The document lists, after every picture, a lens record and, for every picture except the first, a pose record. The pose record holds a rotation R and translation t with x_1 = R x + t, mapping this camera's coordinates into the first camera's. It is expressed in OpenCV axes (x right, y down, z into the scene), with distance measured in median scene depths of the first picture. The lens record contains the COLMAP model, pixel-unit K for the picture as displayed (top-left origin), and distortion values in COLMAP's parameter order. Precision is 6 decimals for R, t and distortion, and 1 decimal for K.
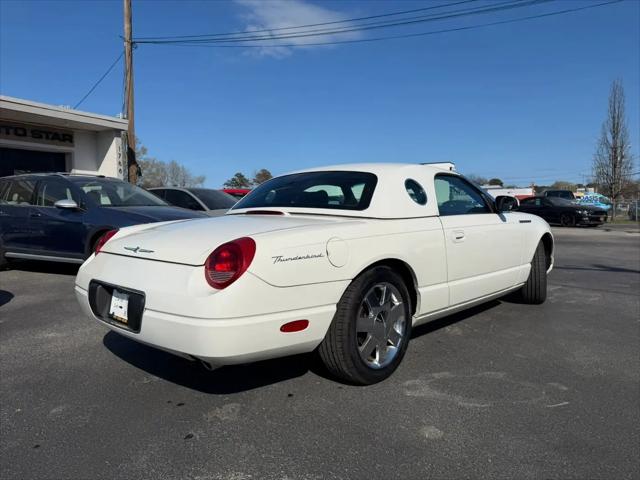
lens RADIAL K [[466.4, 0, 323.2], [0, 466.4, 238.2], [0, 0, 1]] dist [0.040409, -0.042757]
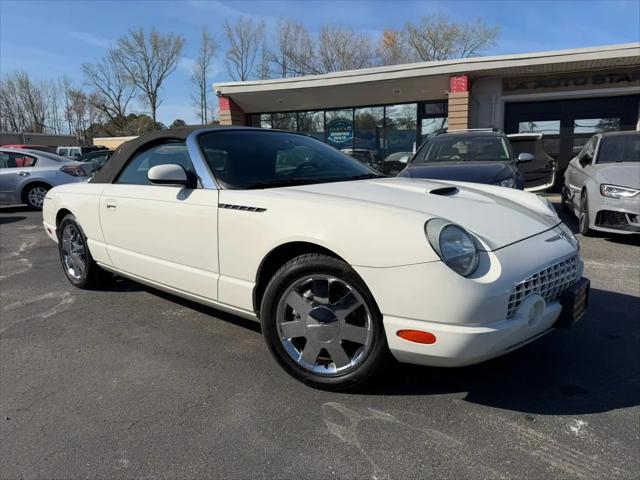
lens RADIAL K [[466.4, 0, 317.0], [0, 466.4, 242.6], [0, 0, 1]] dist [0.040409, -0.042757]
pose [[0.013106, 0.179589, -0.983654, 0.384445], [-0.046039, 0.982804, 0.178821, -0.037838], [0.998854, 0.042943, 0.021149, 0.410861]]
